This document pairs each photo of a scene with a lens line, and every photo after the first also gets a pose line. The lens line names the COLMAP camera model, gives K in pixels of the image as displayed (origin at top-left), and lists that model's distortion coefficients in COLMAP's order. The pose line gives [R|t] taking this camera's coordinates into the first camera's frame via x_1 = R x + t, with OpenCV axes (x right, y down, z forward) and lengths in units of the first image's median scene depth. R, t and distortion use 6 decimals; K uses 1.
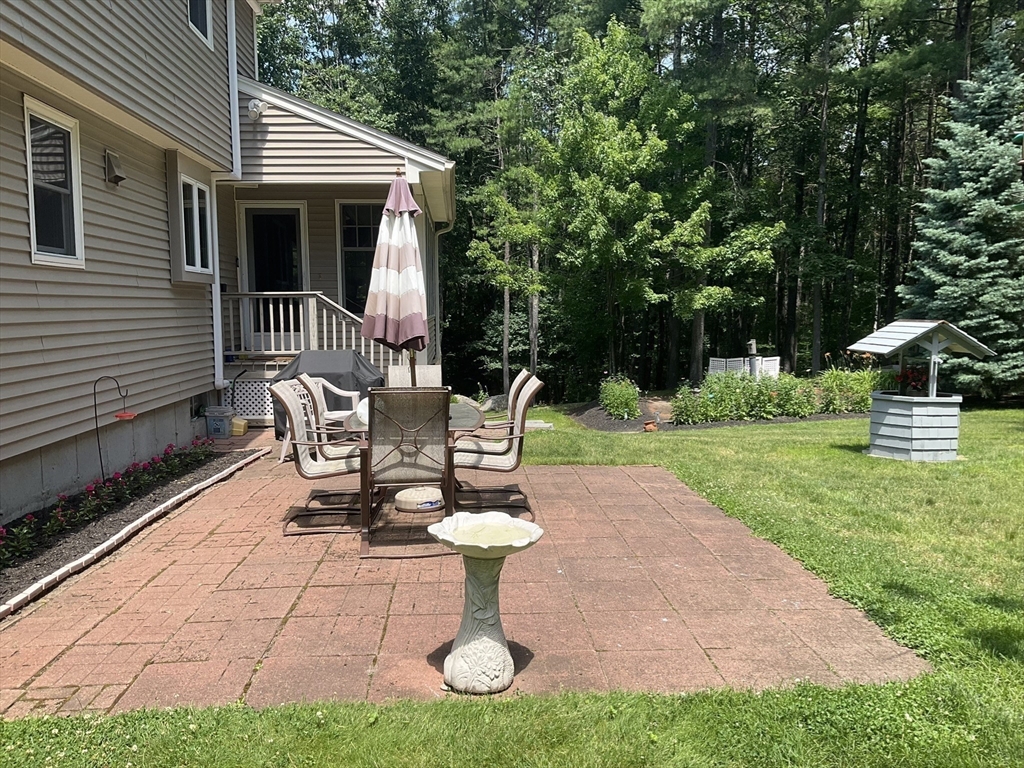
lens RADIAL K [[851.5, 0, 512.0], [0, 851.5, 384.0], [0, 0, 1]] dist [-0.003467, -0.005243]
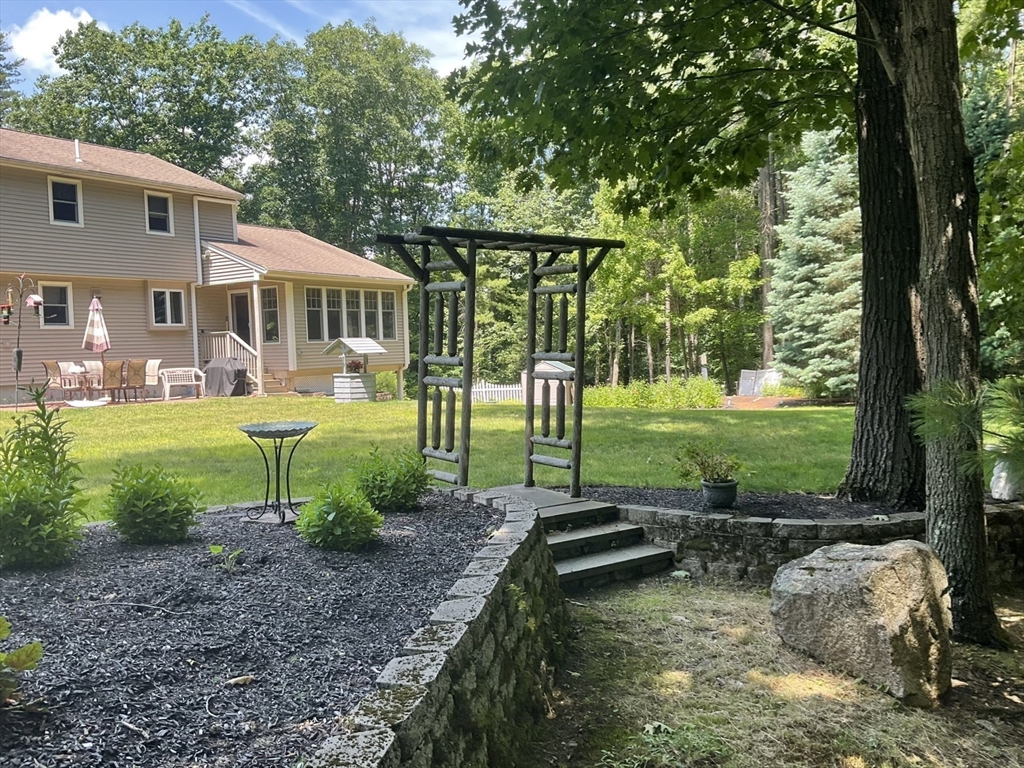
lens RADIAL K [[851.5, 0, 512.0], [0, 851.5, 384.0], [0, 0, 1]] dist [-0.003467, -0.005243]
pose [[0.825887, 0.006132, -0.563802, 1.686679], [-0.022809, 0.999486, -0.022542, 0.065867], [0.563373, 0.031477, 0.825603, -0.438239]]
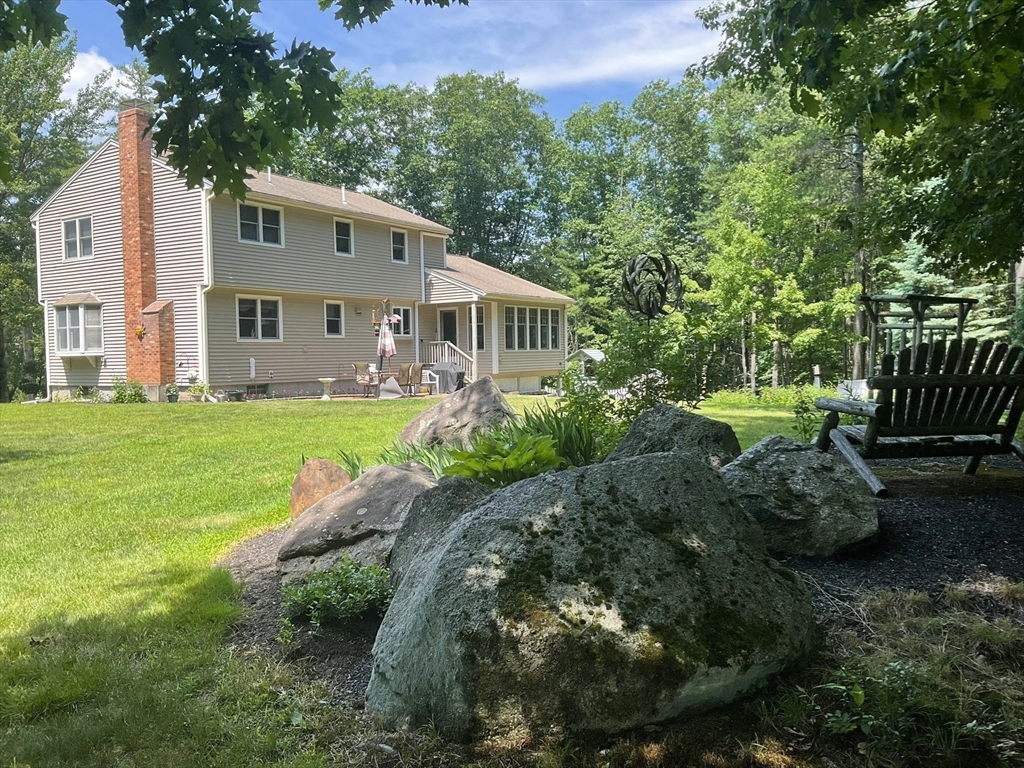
lens RADIAL K [[851.5, 0, 512.0], [0, 851.5, 384.0], [0, 0, 1]] dist [-0.003467, -0.005243]
pose [[0.825941, 0.010573, -0.563658, 1.538550], [-0.036620, 0.998719, -0.034927, 0.122706], [0.562566, 0.049488, 0.825270, -1.188408]]
